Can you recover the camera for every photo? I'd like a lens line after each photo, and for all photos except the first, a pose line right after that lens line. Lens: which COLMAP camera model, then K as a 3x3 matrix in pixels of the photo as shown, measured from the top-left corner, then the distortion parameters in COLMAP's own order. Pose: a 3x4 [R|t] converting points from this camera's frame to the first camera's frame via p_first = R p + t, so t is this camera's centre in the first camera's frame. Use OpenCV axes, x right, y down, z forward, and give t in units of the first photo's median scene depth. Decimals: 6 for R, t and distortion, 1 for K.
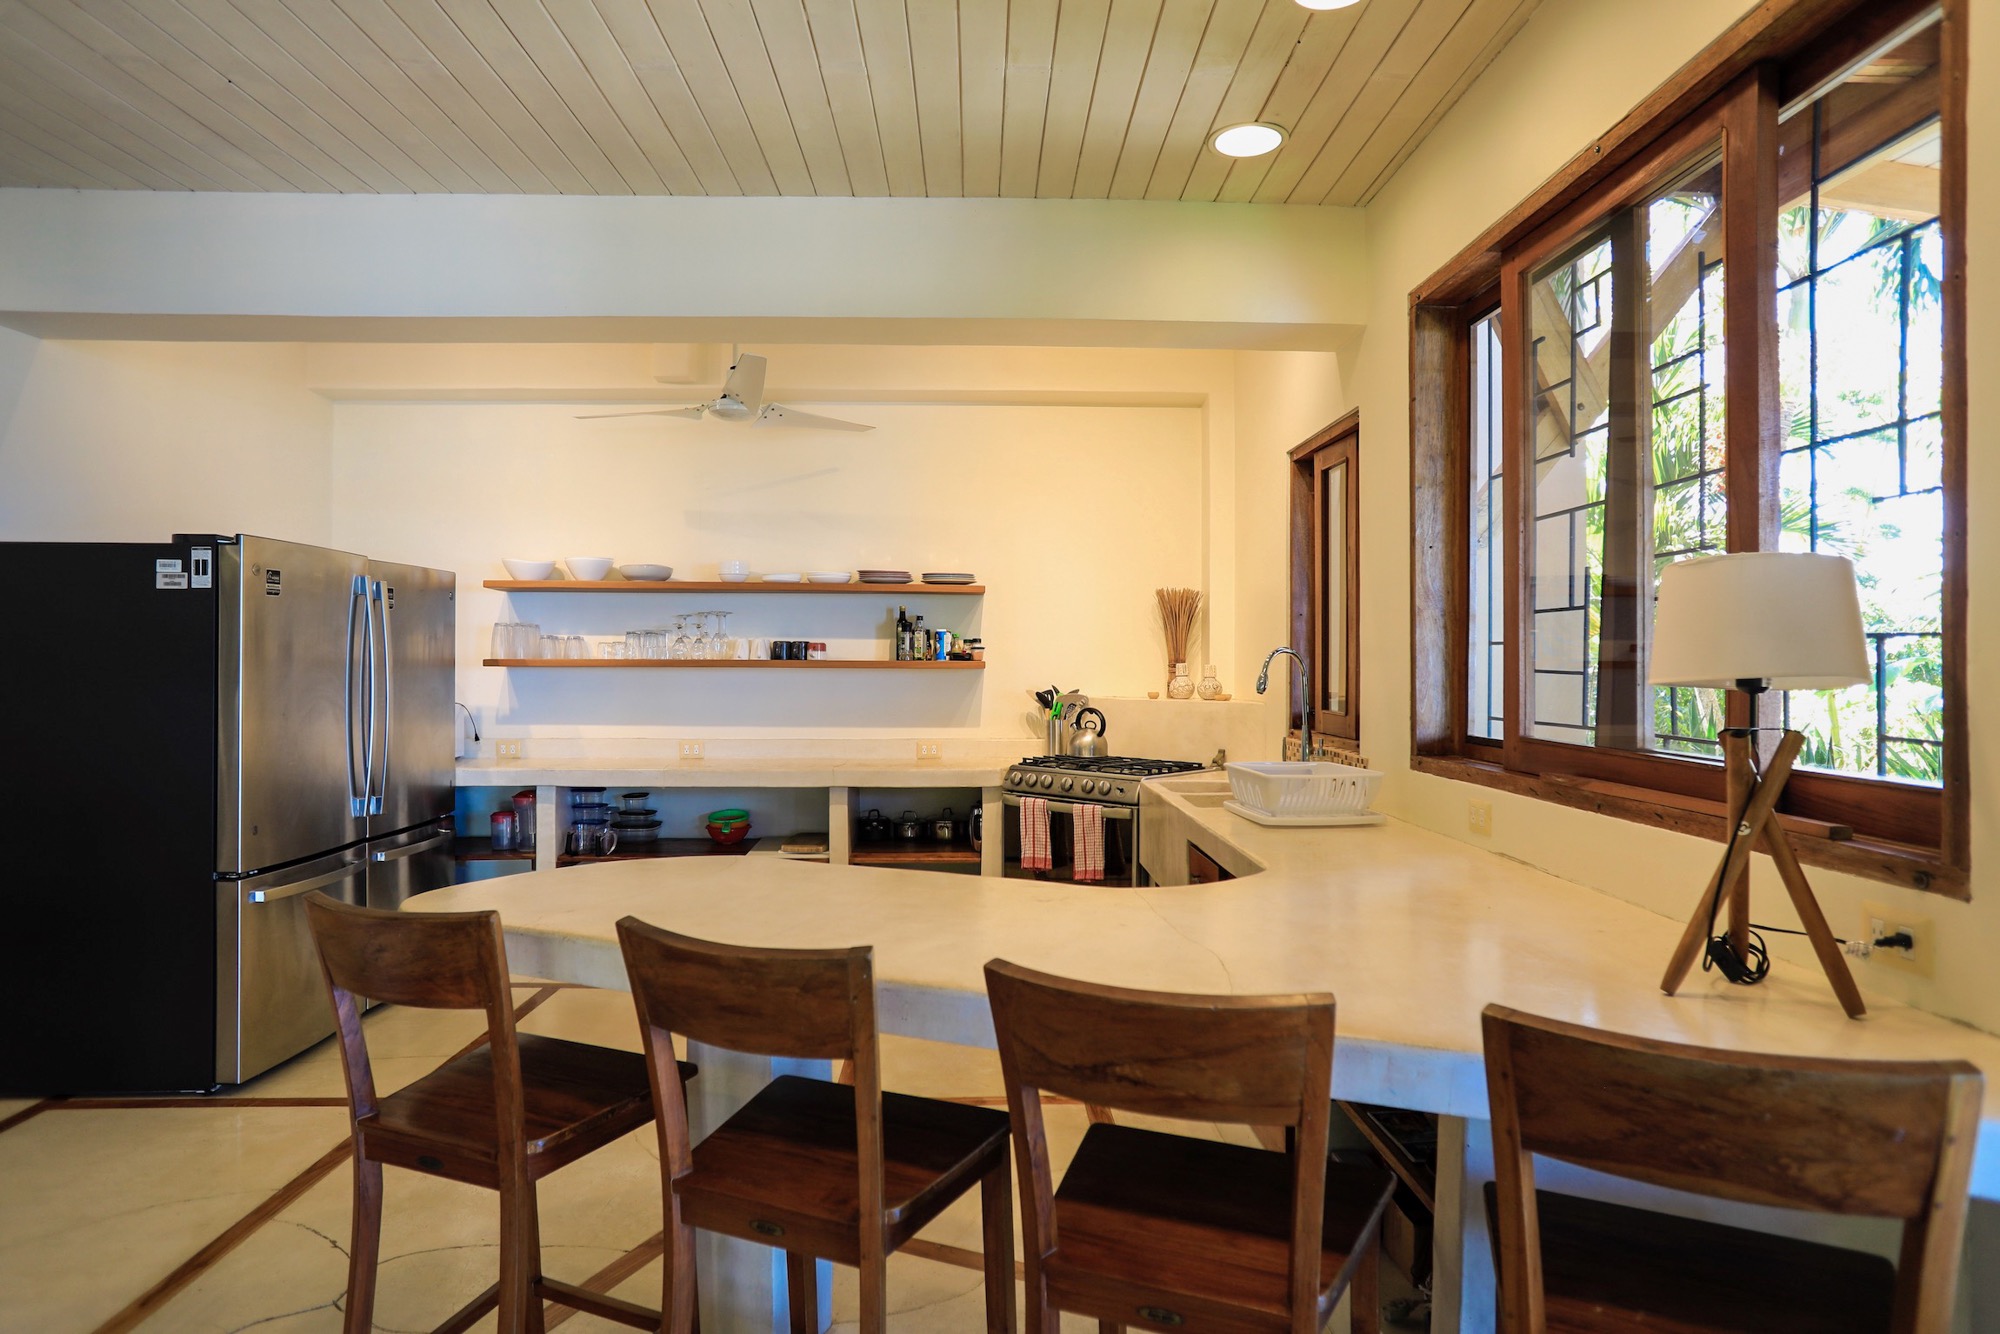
lens RADIAL K [[1143.4, 0, 1006.0], [0, 1143.4, 665.3], [0, 0, 1]] dist [-0.050227, 0.036775]
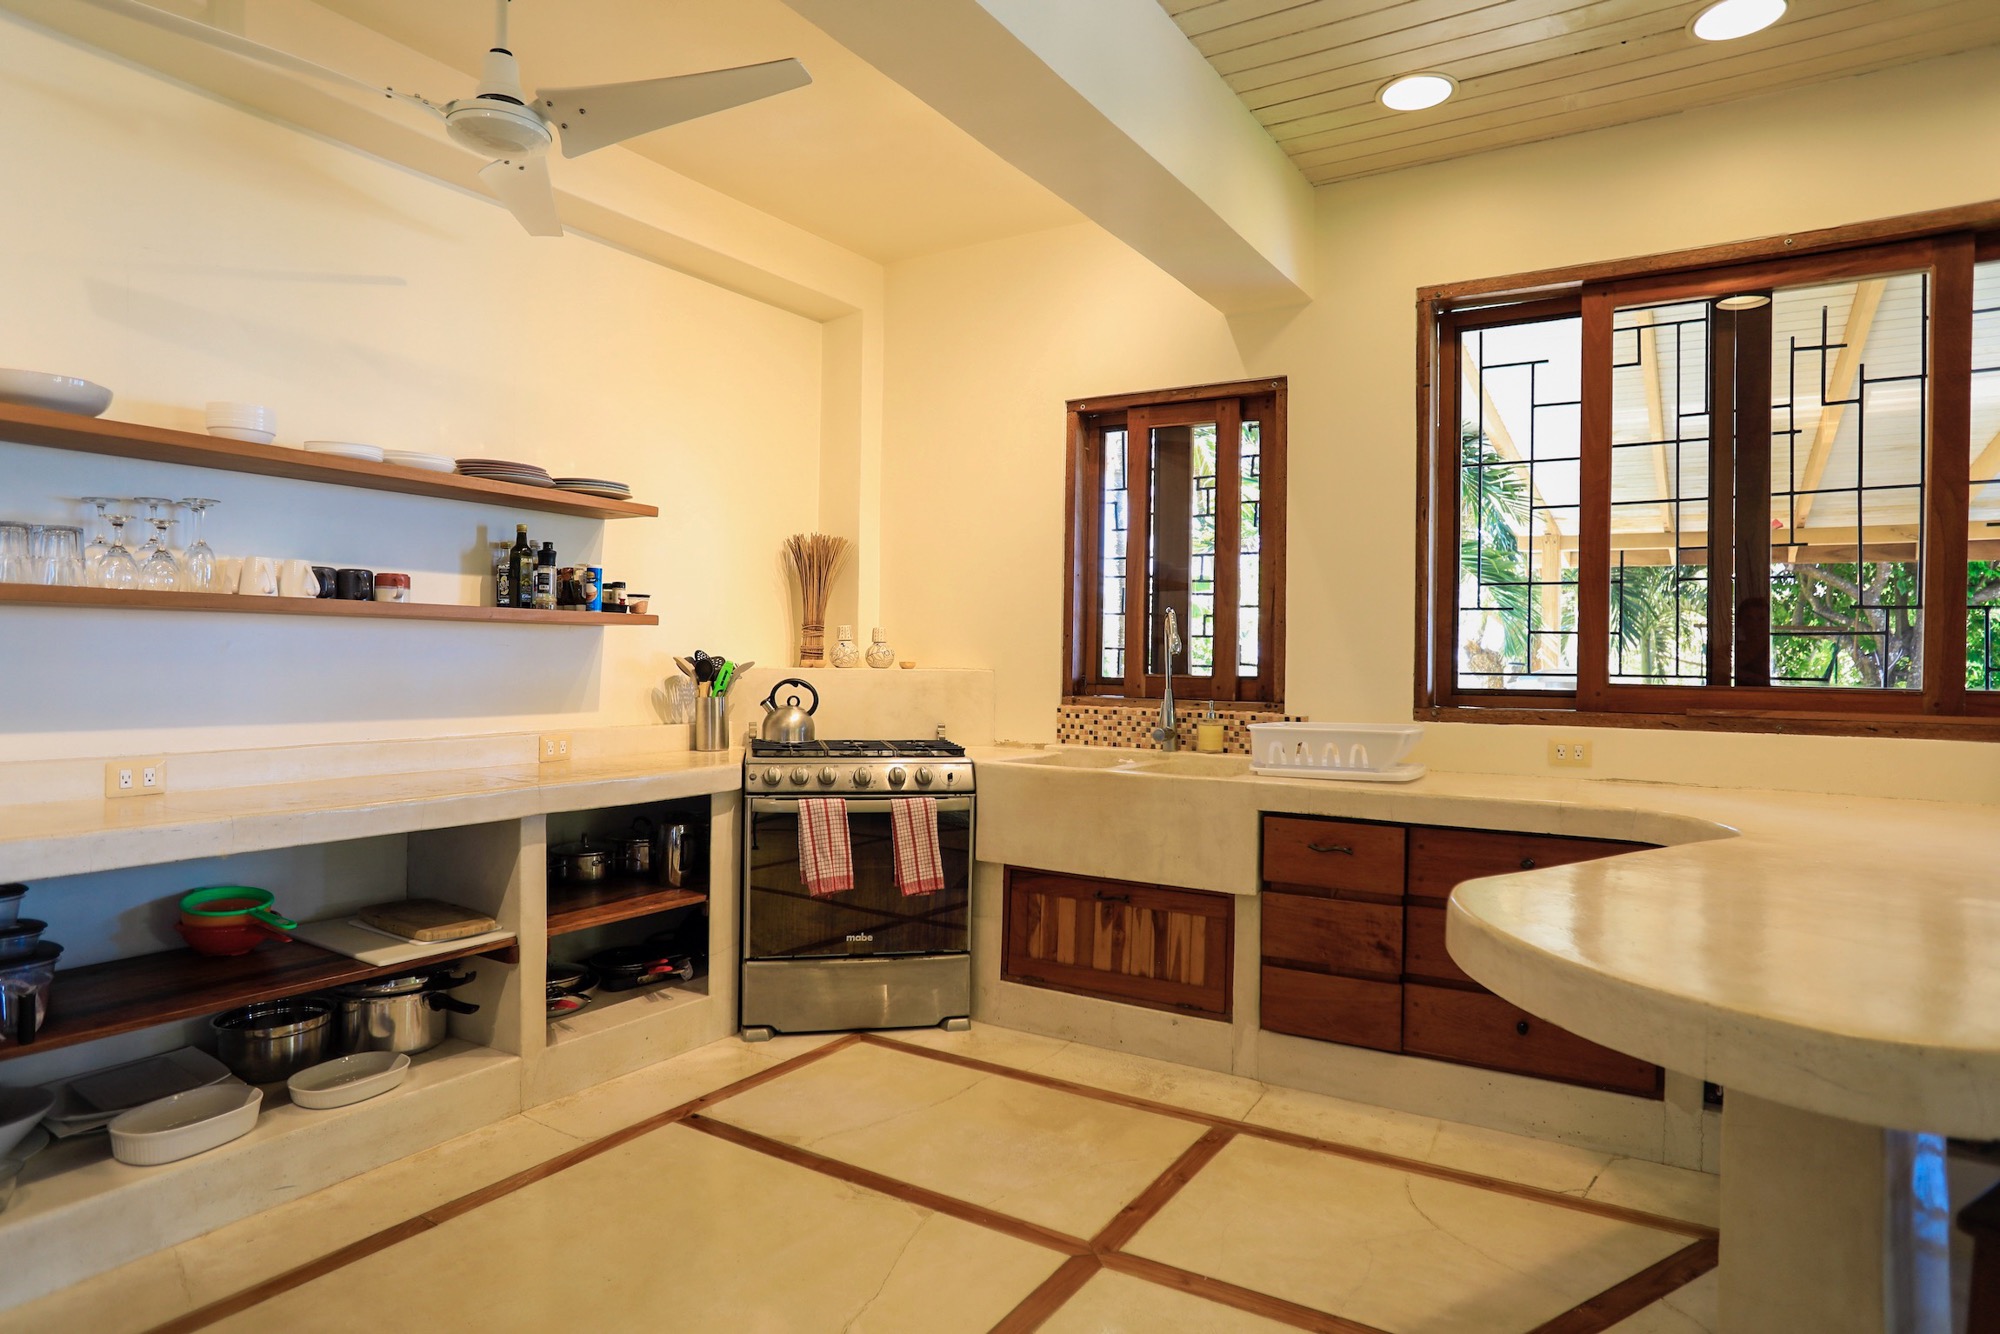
lens RADIAL K [[1143.4, 0, 1006.0], [0, 1143.4, 665.3], [0, 0, 1]] dist [-0.050227, 0.036775]
pose [[0.560502, -0.002637, 0.828149, -0.488225], [-0.008448, 0.999925, 0.008901, 0.019549], [-0.828110, -0.011985, 0.560437, 0.445741]]
